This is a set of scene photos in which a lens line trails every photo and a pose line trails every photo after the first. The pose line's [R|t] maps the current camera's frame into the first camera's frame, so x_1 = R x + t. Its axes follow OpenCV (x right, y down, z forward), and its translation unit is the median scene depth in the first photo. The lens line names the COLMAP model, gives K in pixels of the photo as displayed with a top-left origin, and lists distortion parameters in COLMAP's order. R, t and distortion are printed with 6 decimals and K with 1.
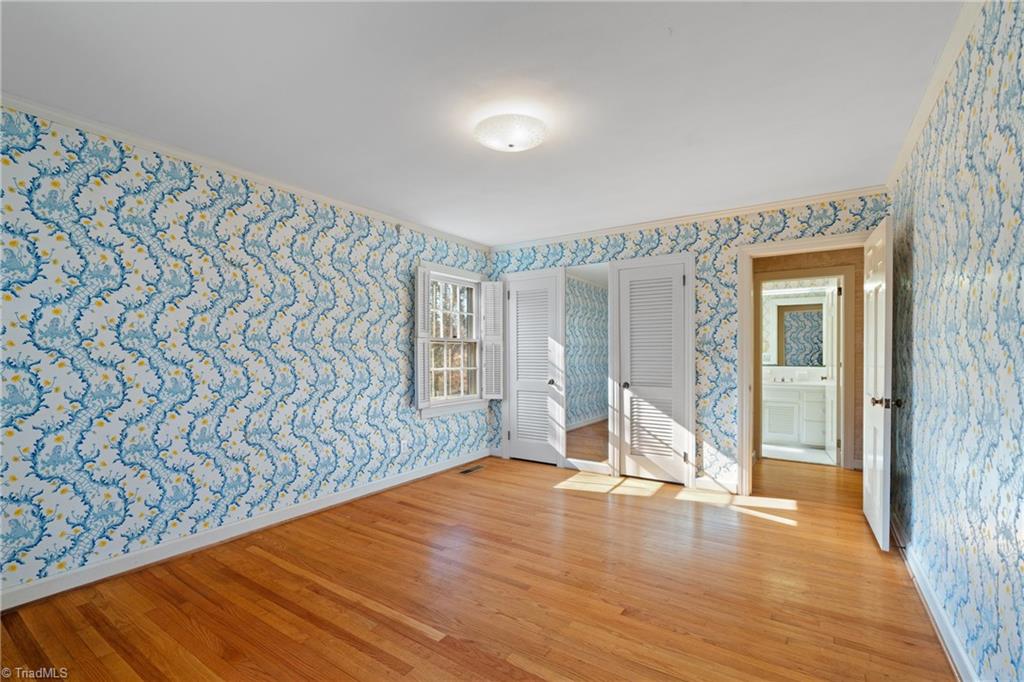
lens RADIAL K [[448.2, 0, 513.0], [0, 448.2, 346.6], [0, 0, 1]] dist [-0.007404, 0.000274]
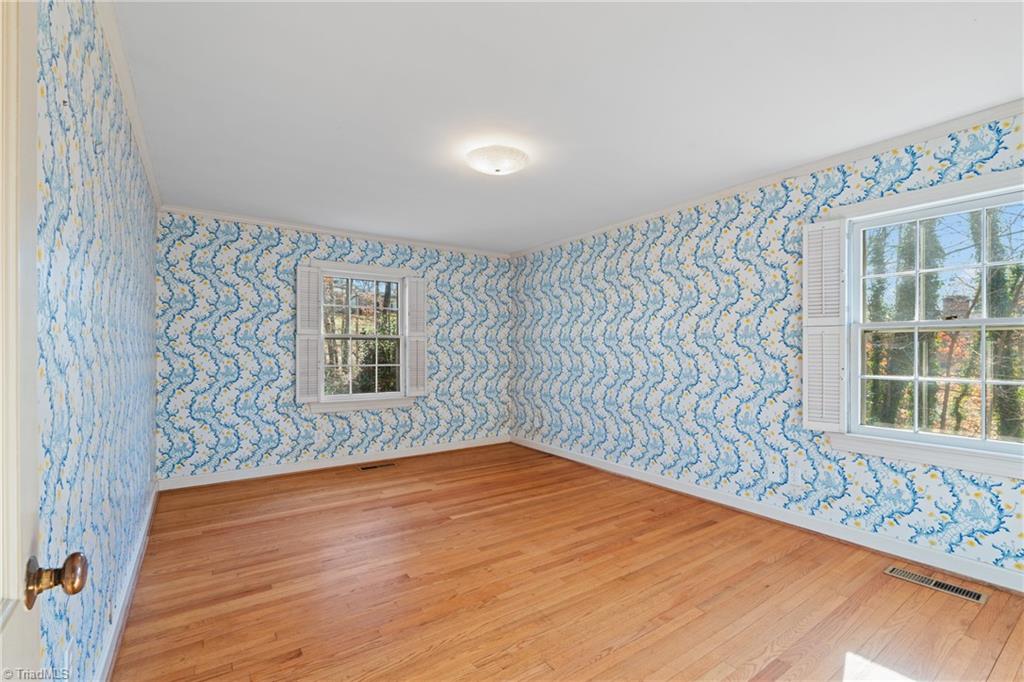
lens RADIAL K [[448.2, 0, 510.4], [0, 448.2, 347.8], [0, 0, 1]] dist [-0.007404, 0.000274]
pose [[-0.362184, -0.002333, -0.932104, 0.794726], [0.011194, 0.999914, -0.006852, 0.016036], [0.932039, -0.012916, -0.362127, 1.089806]]
